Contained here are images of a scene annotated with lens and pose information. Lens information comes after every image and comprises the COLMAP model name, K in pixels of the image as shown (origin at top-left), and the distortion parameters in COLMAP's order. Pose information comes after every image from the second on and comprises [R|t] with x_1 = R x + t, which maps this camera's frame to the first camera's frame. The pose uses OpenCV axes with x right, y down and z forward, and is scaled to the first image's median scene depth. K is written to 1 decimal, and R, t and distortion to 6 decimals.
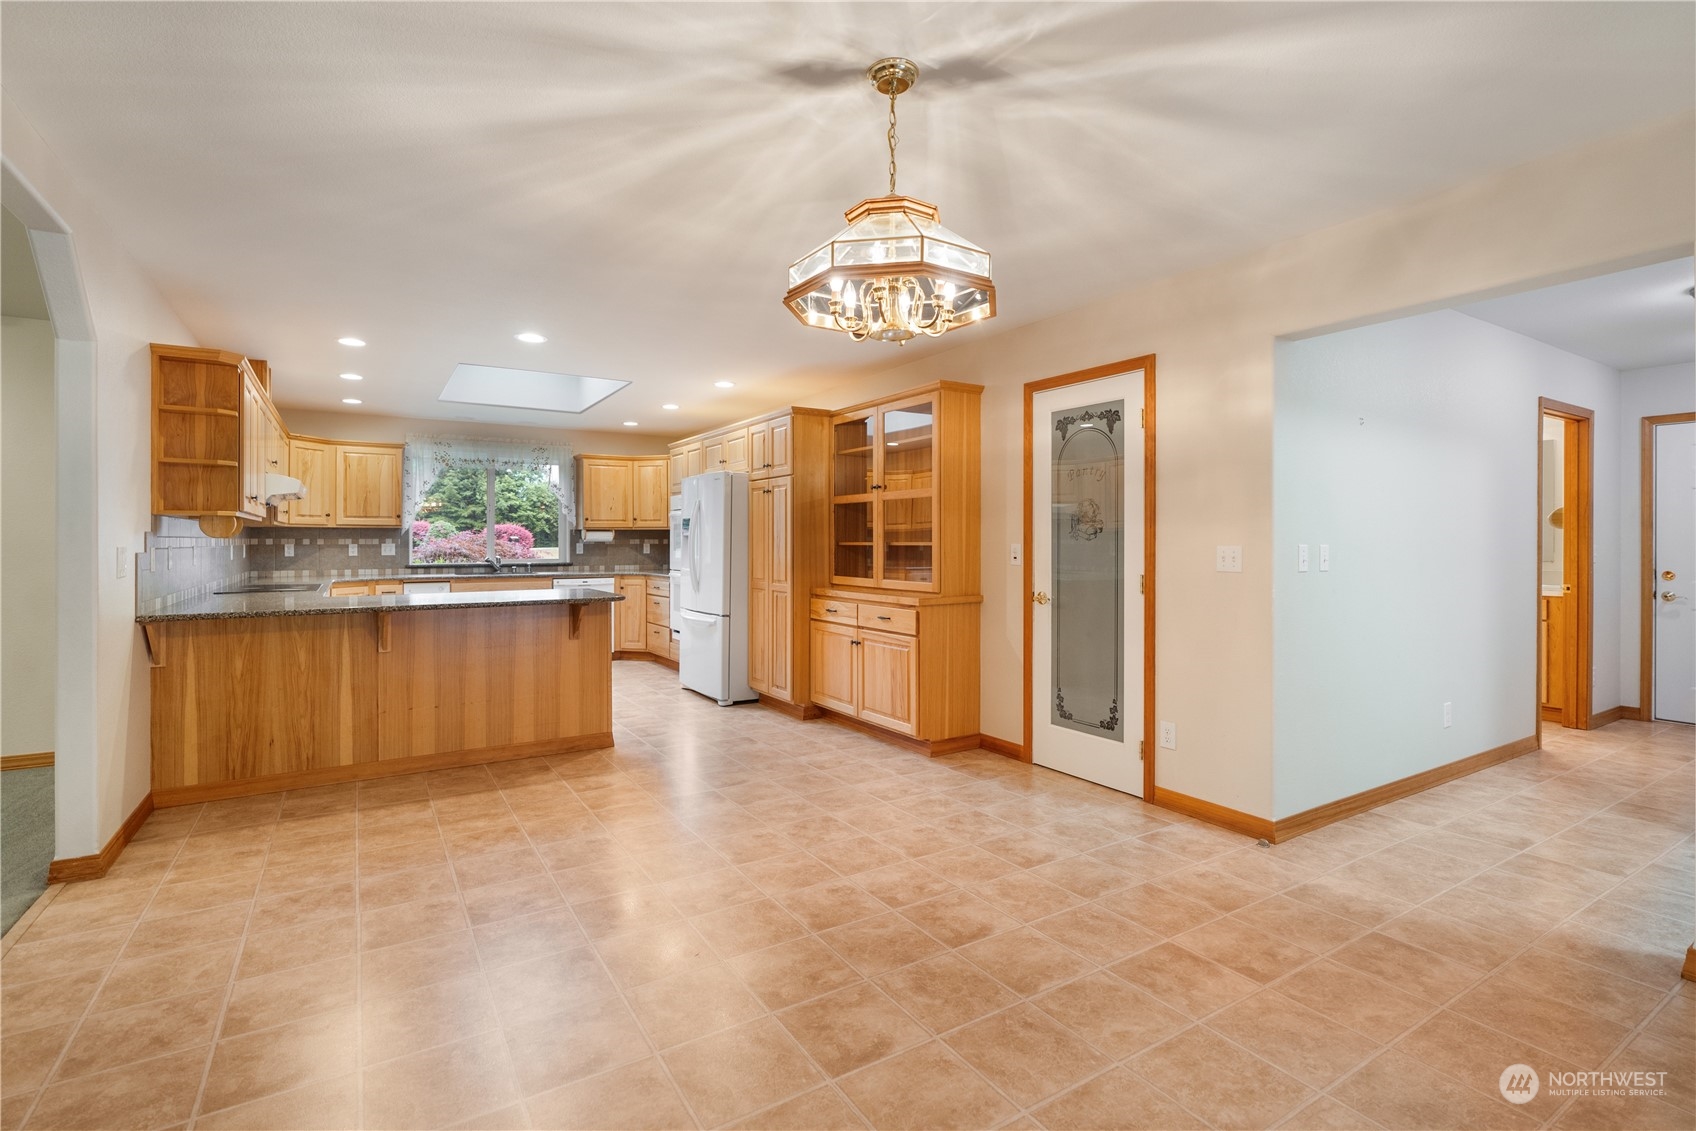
lens RADIAL K [[790.9, 0, 843.9], [0, 790.9, 545.5], [0, 0, 1]] dist [-0.024877, 0.006056]
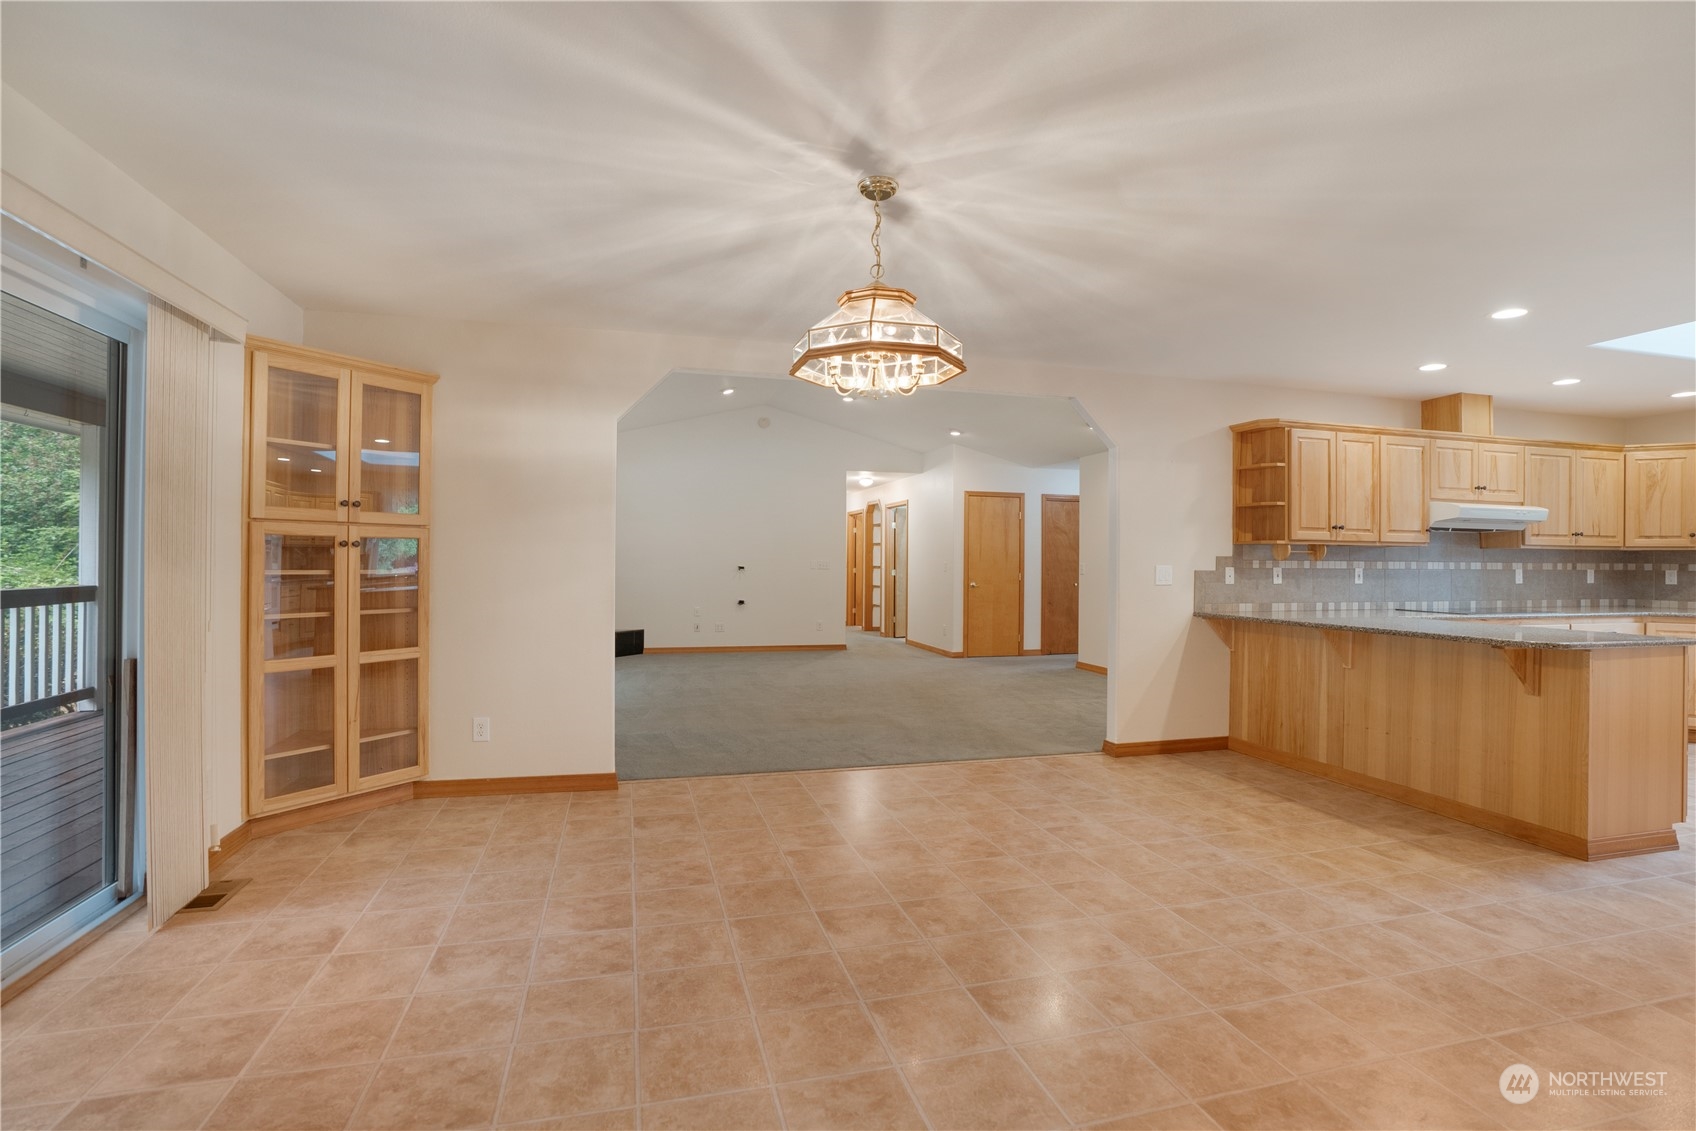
lens RADIAL K [[790.9, 0, 843.1], [0, 790.9, 554.7], [0, 0, 1]] dist [-0.024877, 0.006056]
pose [[-0.288446, -0.009763, -0.957446, 0.596960], [-0.013850, 0.999886, -0.006024, -0.001420], [0.957396, 0.011523, -0.288549, 0.614682]]
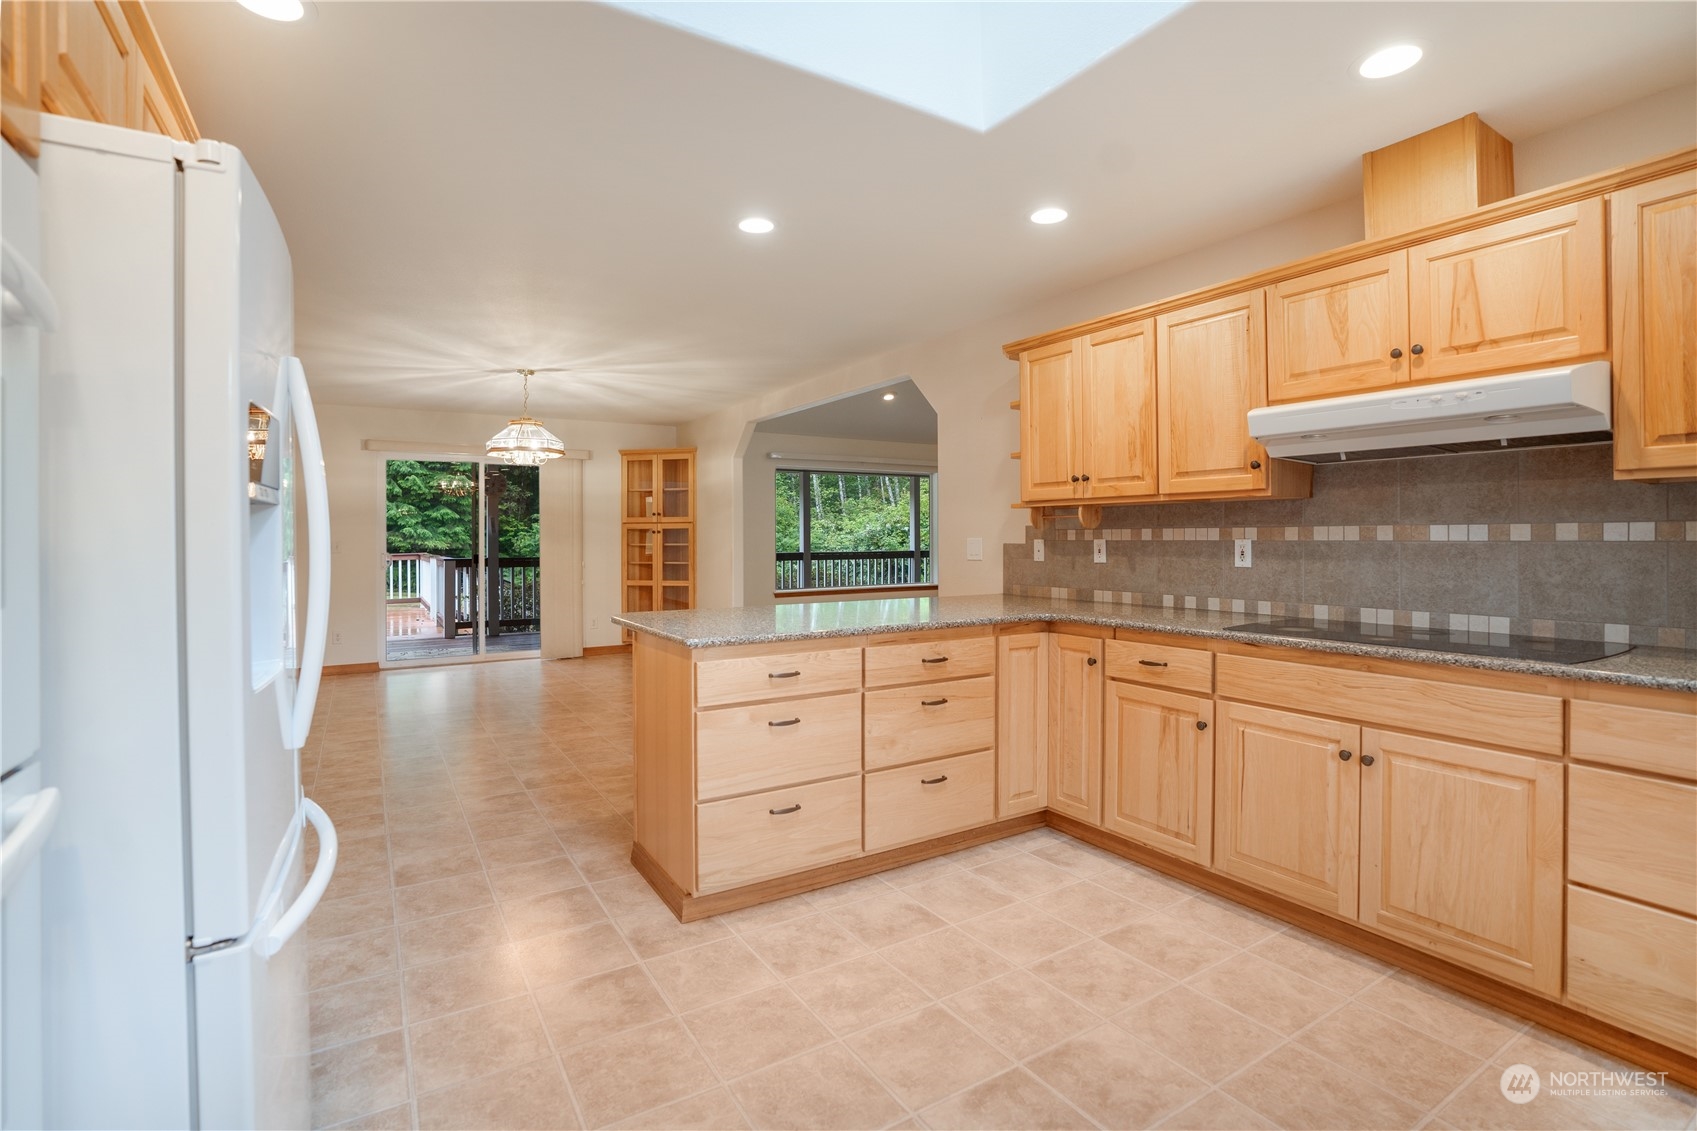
lens RADIAL K [[791.3, 0, 808.8], [0, 791.3, 535.2], [0, 0, 1]] dist [-0.024877, 0.006056]
pose [[-0.999354, 0.006701, 0.035307, -0.503105], [0.006883, 0.999964, 0.005048, -0.008969], [-0.035272, 0.005288, -0.999364, 1.788682]]
